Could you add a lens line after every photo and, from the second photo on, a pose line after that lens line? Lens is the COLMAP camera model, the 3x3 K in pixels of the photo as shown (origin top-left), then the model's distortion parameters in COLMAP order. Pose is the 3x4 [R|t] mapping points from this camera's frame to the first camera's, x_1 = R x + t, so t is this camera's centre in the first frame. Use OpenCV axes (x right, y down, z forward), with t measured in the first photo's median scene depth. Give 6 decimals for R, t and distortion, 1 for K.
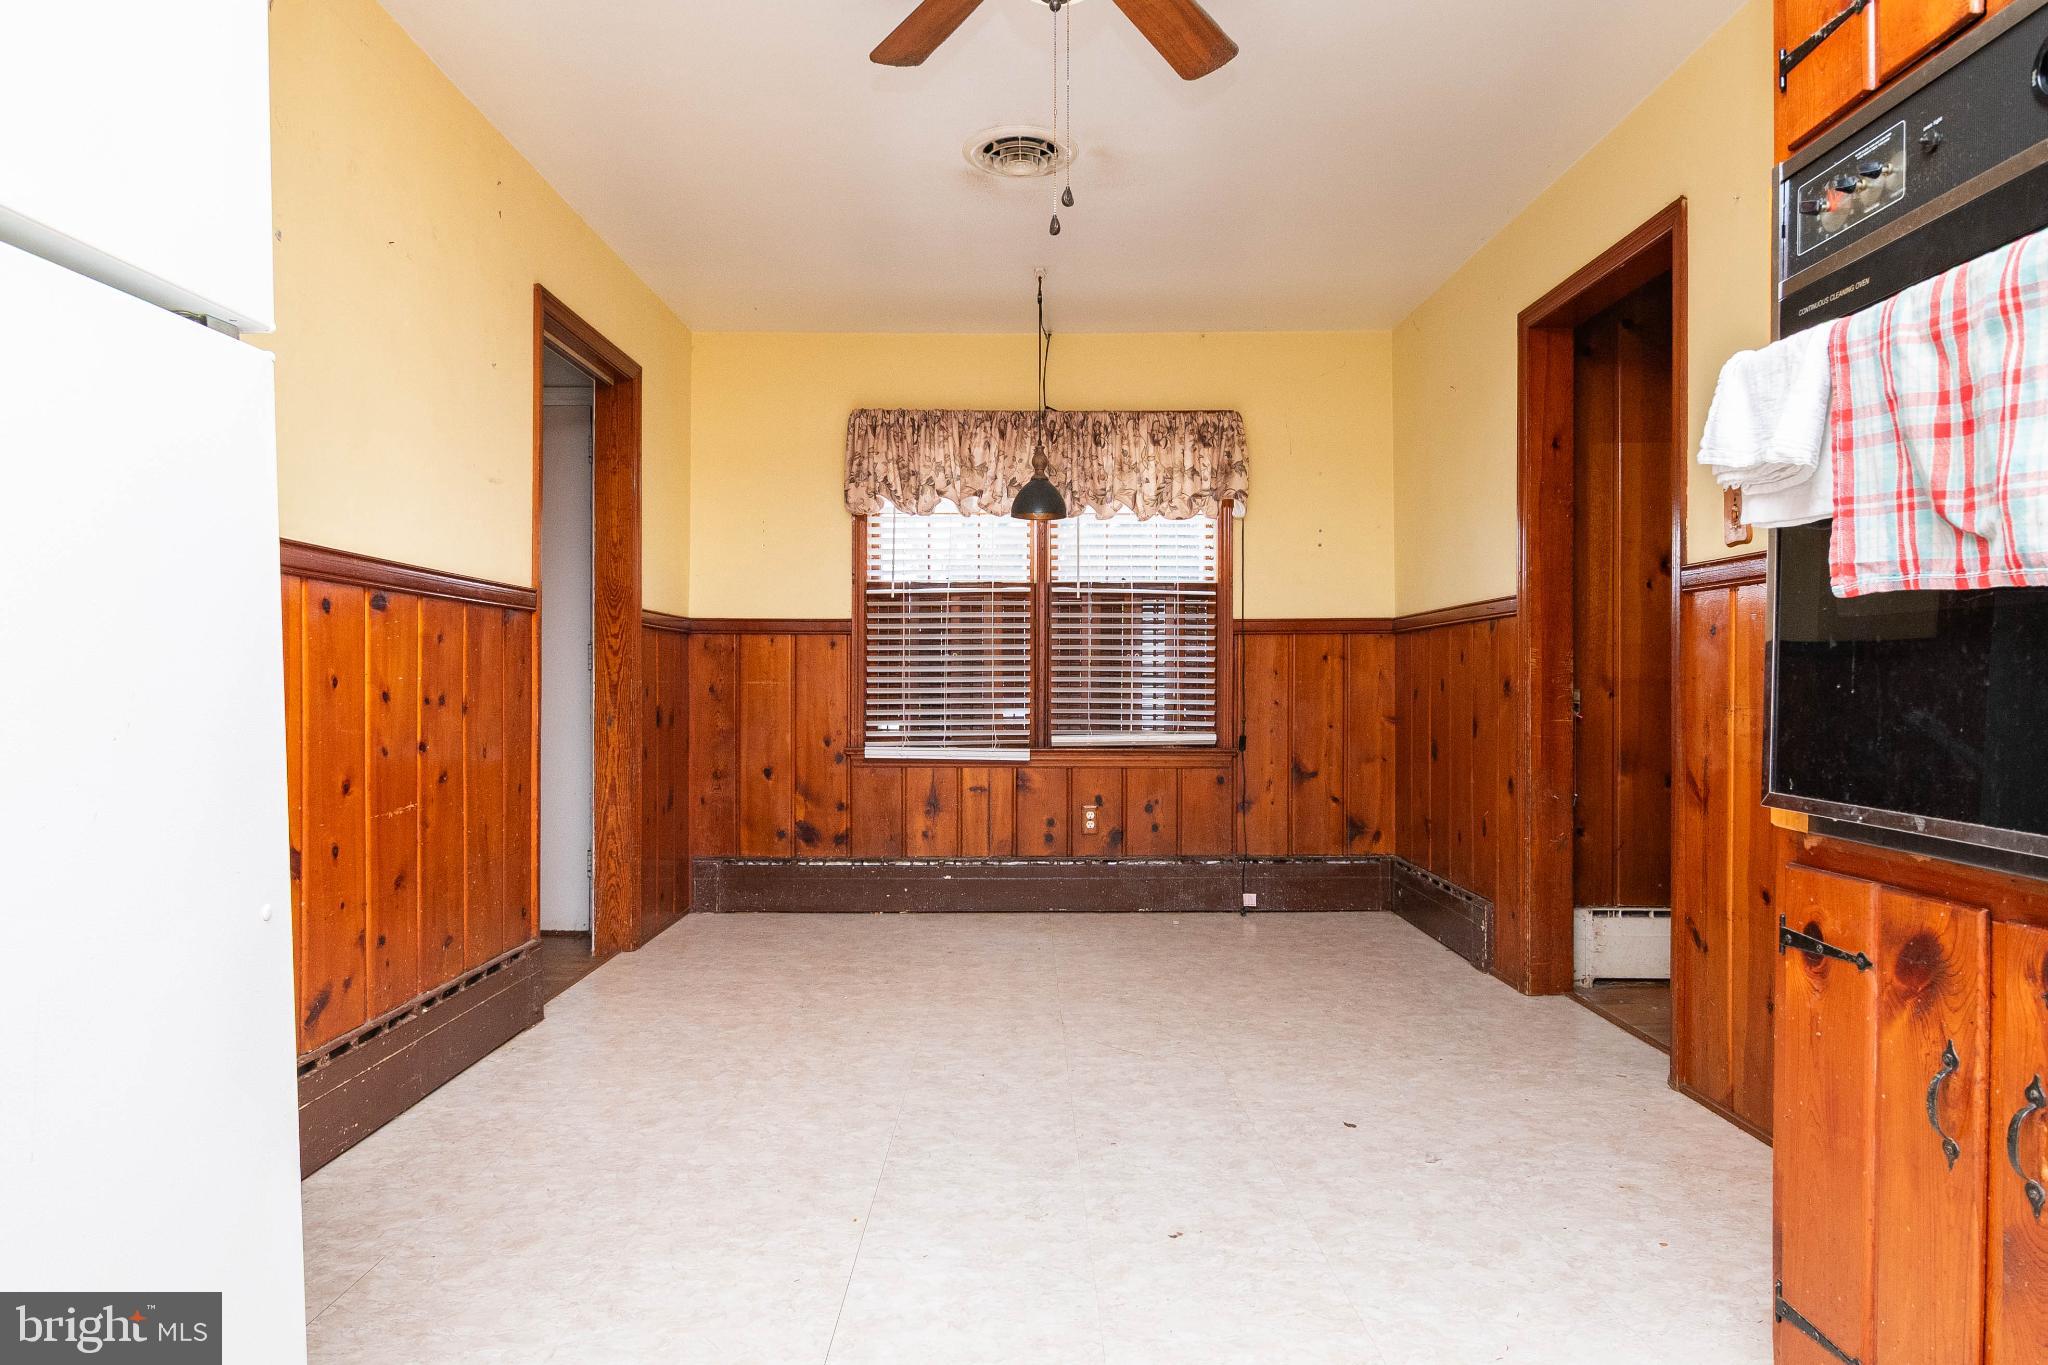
lens RADIAL K [[1211.0, 0, 1025.3], [0, 1211.0, 685.5], [0, 0, 1]] dist [-0.001129, -0.000181]
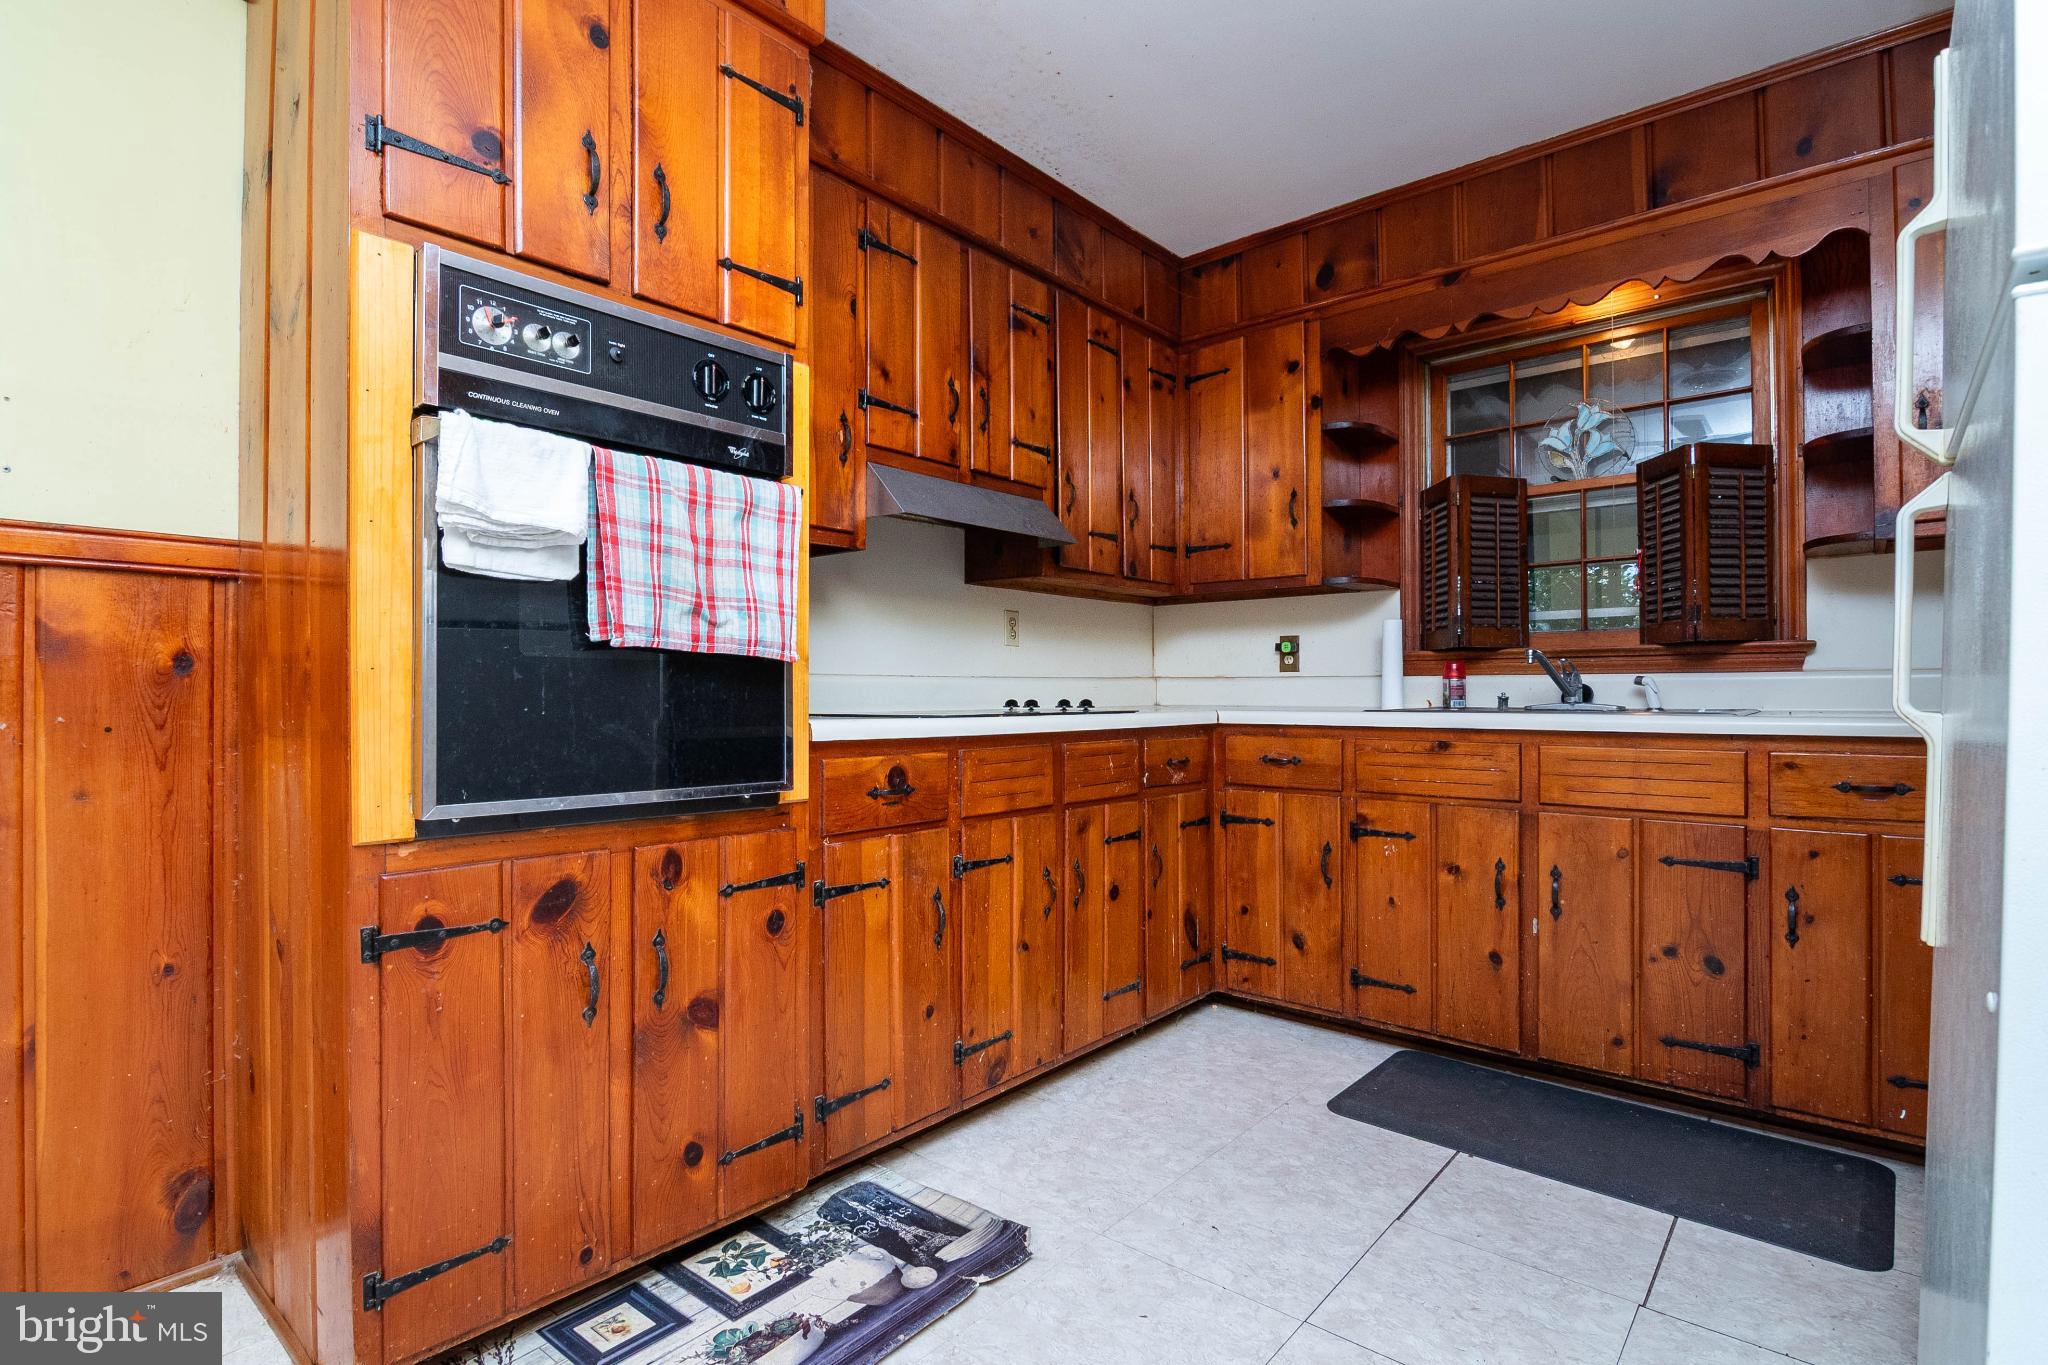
lens RADIAL K [[1008.5, 0, 1013.3], [0, 1008.5, 685.0], [0, 0, 1]] dist [-0.009377, -0.002308]
pose [[-0.758257, 0.004443, 0.651941, -0.453892], [-0.000176, 0.999975, -0.007020, -0.019395], [-0.651956, -0.005438, -0.758237, 1.586423]]
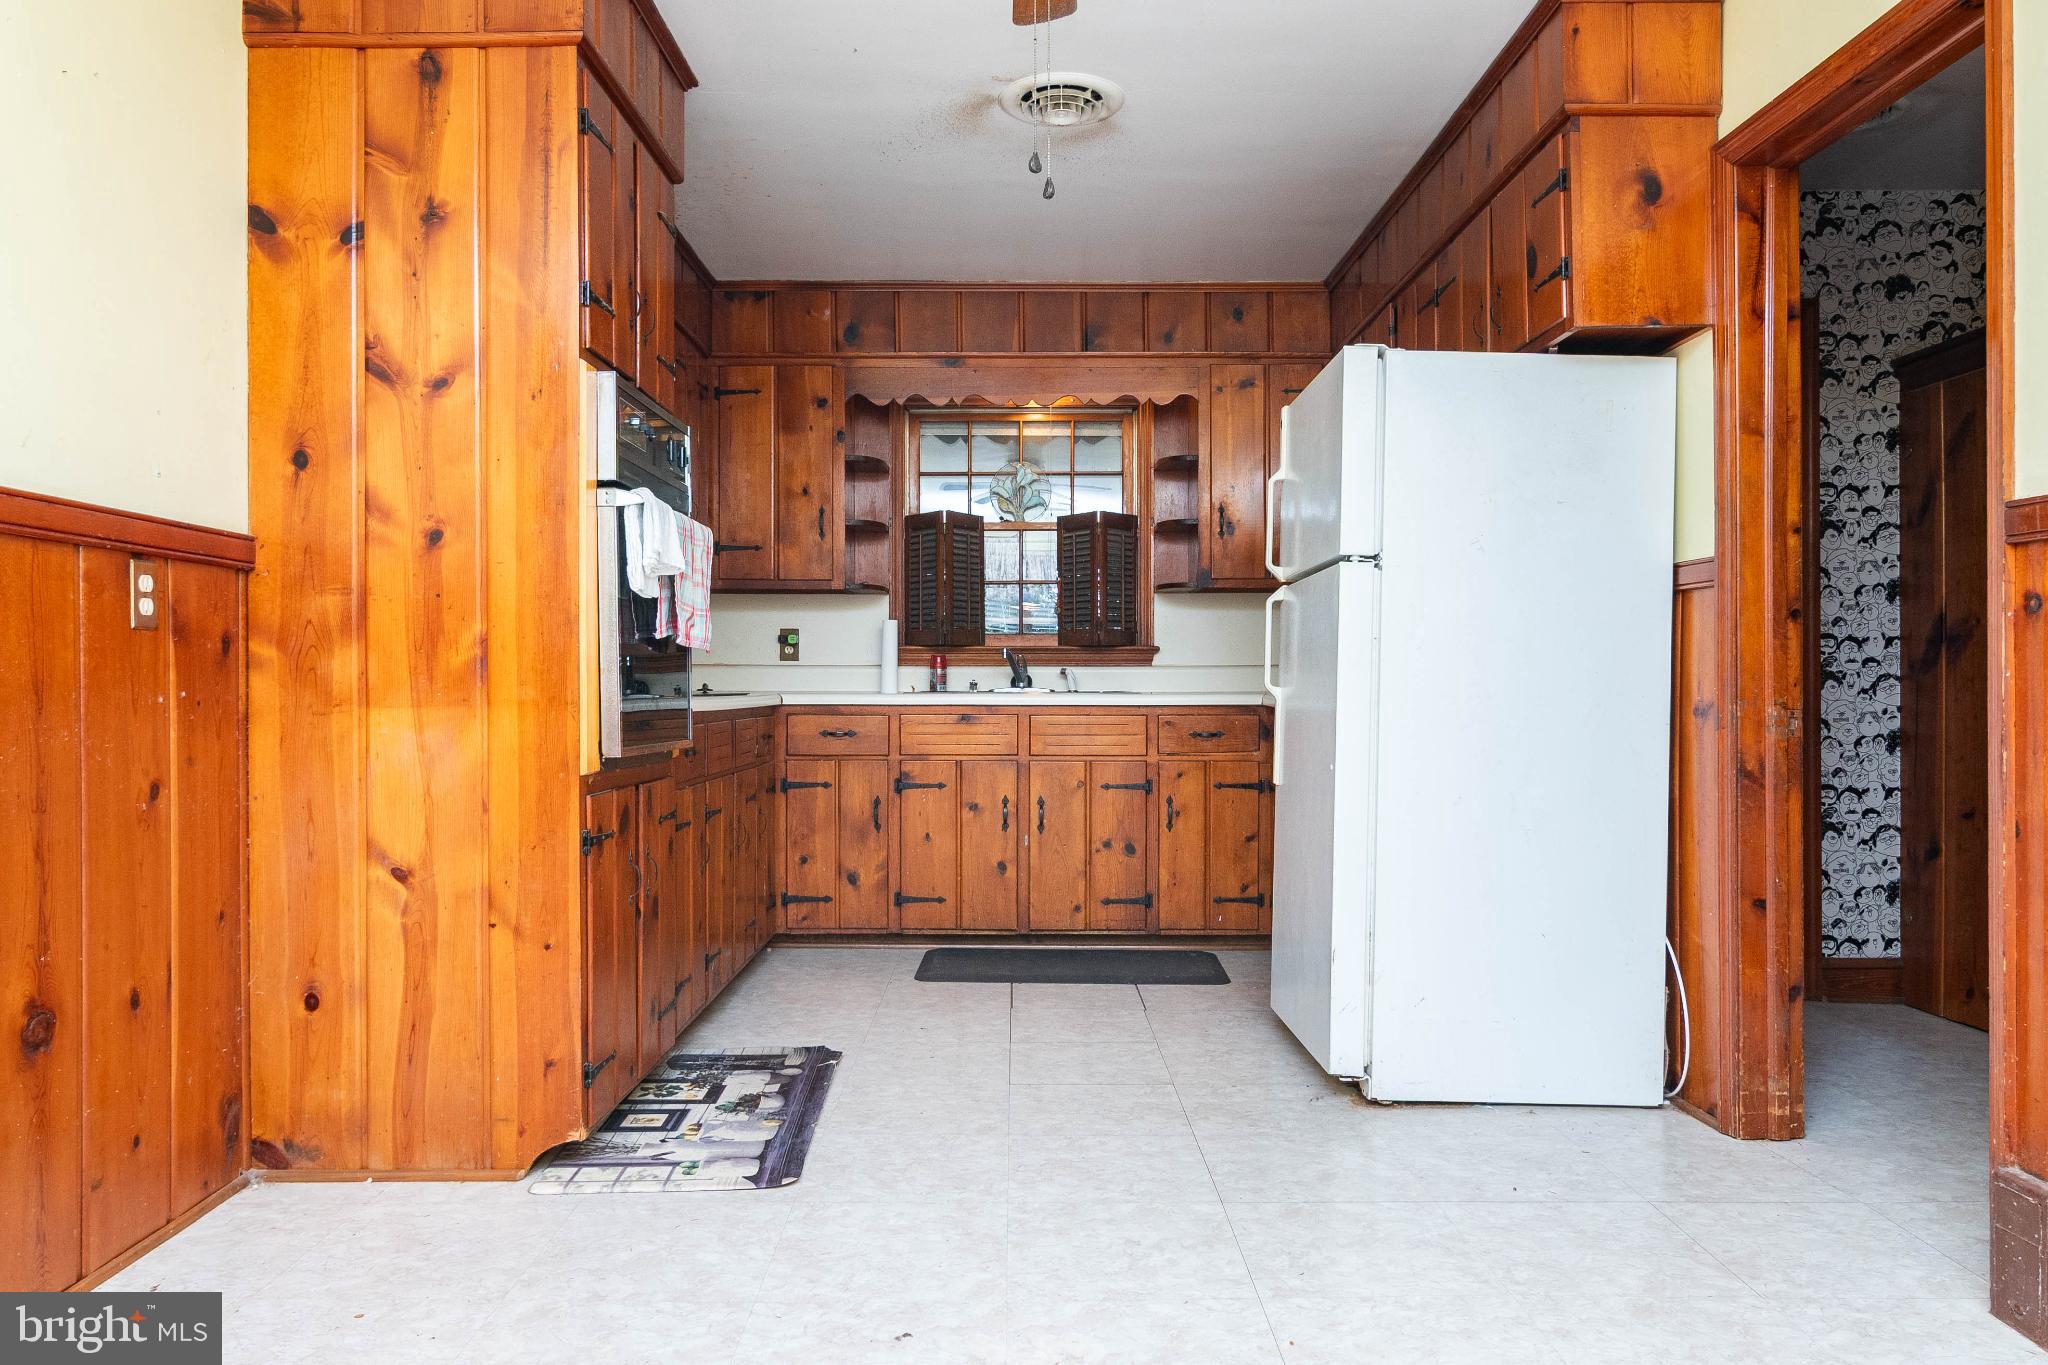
lens RADIAL K [[1466.4, 0, 1027.6], [0, 1466.4, 686.3], [0, 0, 1]] dist [0.003334, 0.002421]
pose [[-0.999949, -0.002155, -0.009905, 0.085696], [-0.002158, 0.999998, 0.000246, 0.000967], [0.009905, 0.000268, -0.999951, 3.544166]]
